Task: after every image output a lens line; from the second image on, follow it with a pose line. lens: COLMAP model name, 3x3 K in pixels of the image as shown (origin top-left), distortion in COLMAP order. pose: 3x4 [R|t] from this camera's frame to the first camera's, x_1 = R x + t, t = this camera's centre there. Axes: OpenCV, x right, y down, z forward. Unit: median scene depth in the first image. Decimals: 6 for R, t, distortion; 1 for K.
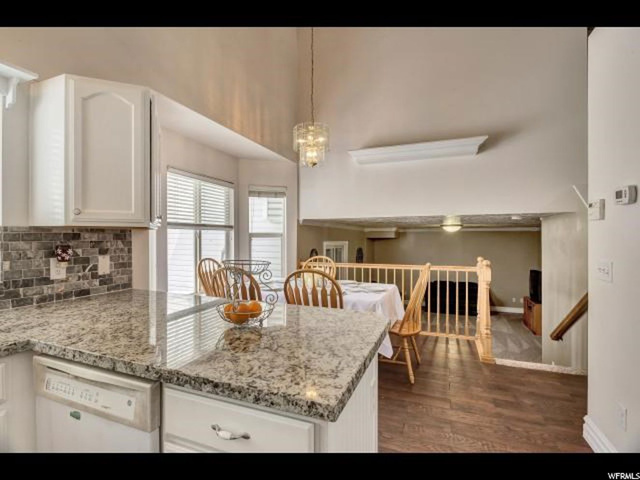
lens RADIAL K [[317.5, 0, 319.5], [0, 317.5, 238.6], [0, 0, 1]] dist [-0.008160, 0.000061]
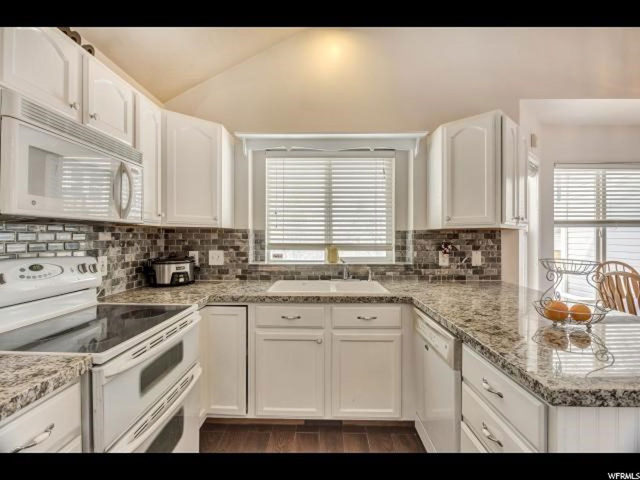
lens RADIAL K [[317.5, 0, 313.0], [0, 317.5, 241.2], [0, 0, 1]] dist [-0.008160, 0.000061]
pose [[0.345435, 0.007893, -0.938409, 0.301298], [0.001493, 0.999959, 0.008960, 0.002323], [0.938441, -0.004496, 0.345409, -0.054732]]
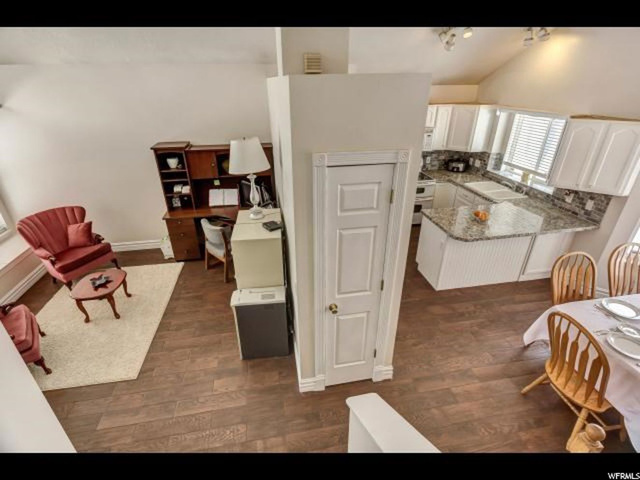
lens RADIAL K [[317.5, 0, 305.3], [0, 317.5, 246.7], [0, 0, 1]] dist [-0.008160, 0.000061]
pose [[-0.867293, 0.254723, -0.427690, 1.774397], [0.024866, 0.880261, 0.473839, -0.676968], [0.497176, 0.400322, -0.769778, 1.825534]]
